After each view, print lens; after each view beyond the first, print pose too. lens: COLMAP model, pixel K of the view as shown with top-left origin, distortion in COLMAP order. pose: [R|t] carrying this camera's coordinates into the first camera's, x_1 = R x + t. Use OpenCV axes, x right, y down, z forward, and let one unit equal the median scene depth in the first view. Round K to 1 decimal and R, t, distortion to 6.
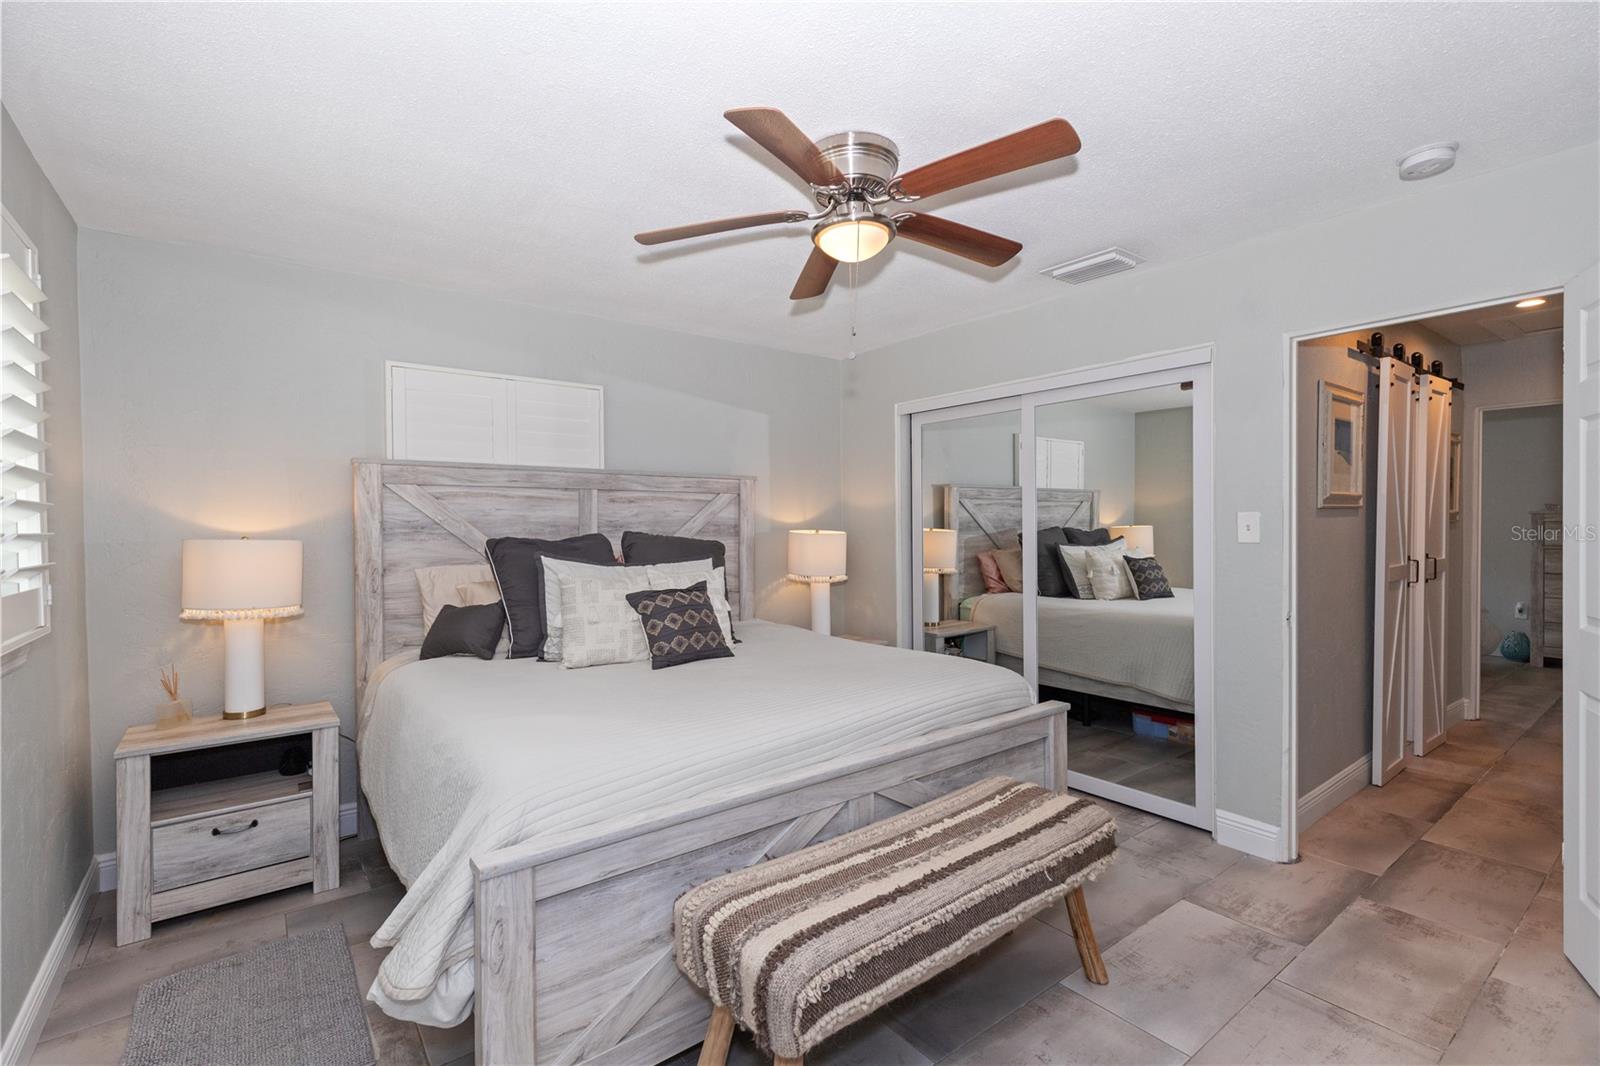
lens RADIAL K [[718.8, 0, 800.0], [0, 718.8, 533.0], [0, 0, 1]] dist [0.011027, -0.001242]
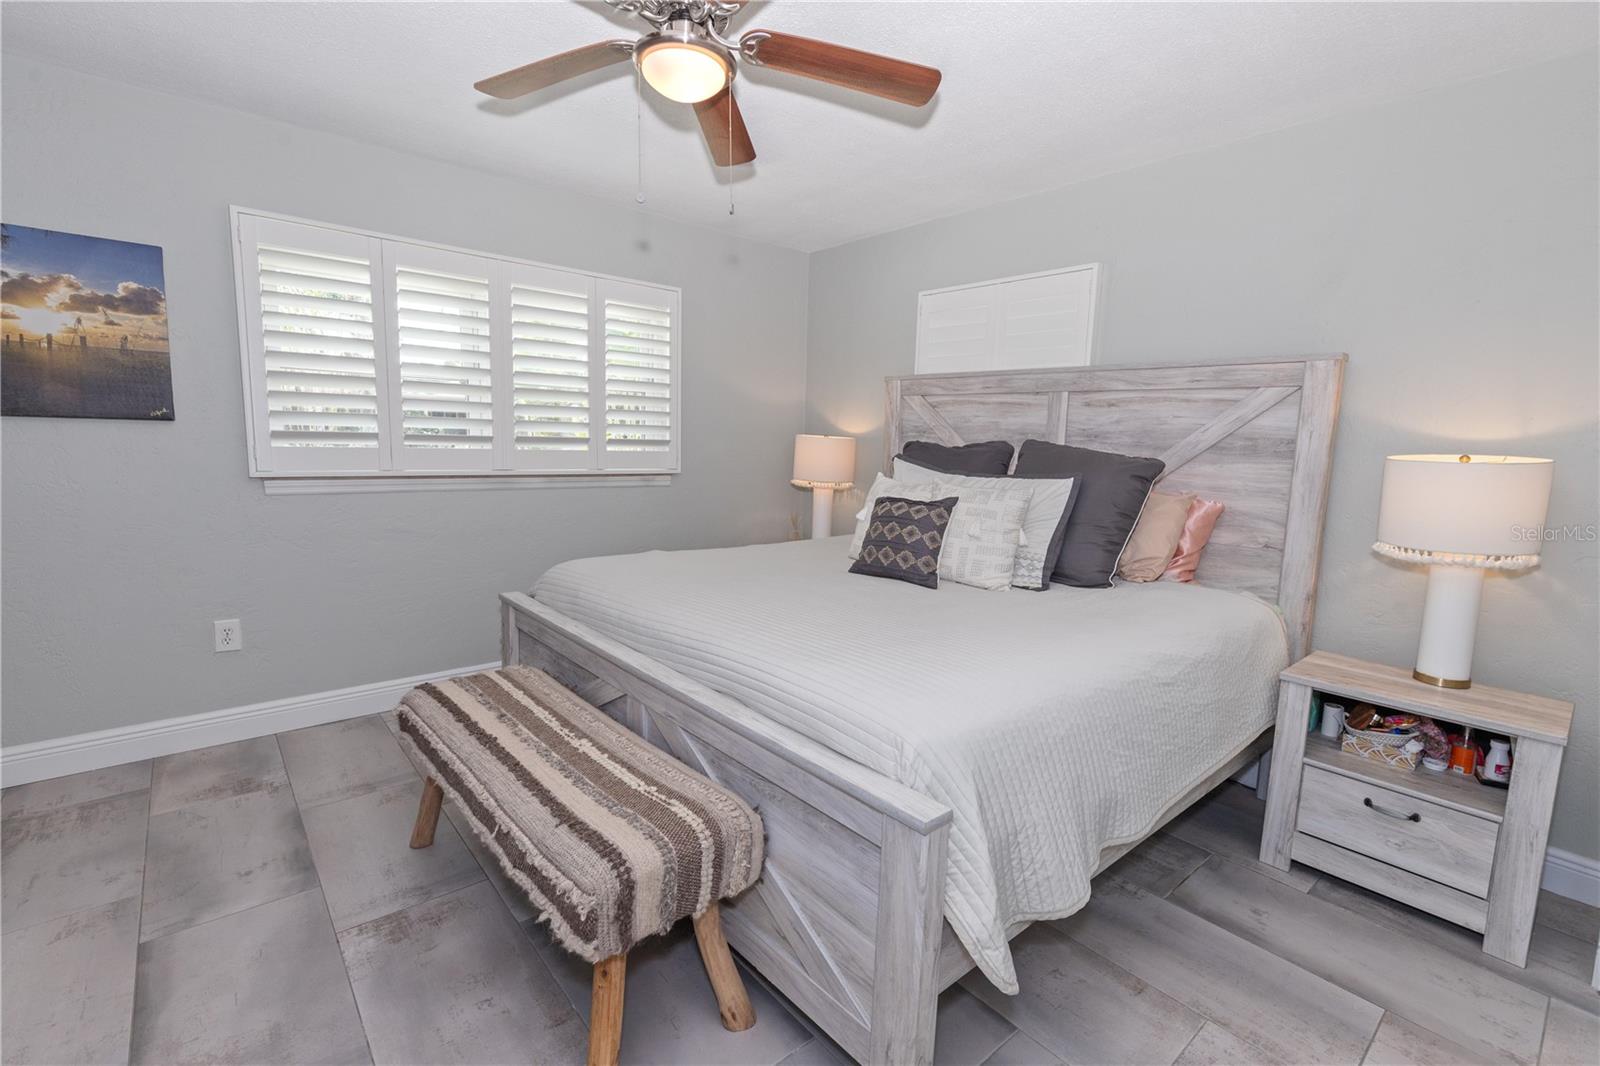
lens RADIAL K [[718.8, 0, 800.0], [0, 718.8, 533.0], [0, 0, 1]] dist [0.011027, -0.001242]
pose [[0.055035, 0.143517, -0.988116, 0.646404], [-0.044160, 0.988998, 0.141185, -0.001539], [0.997507, 0.035865, 0.060767, 0.728201]]
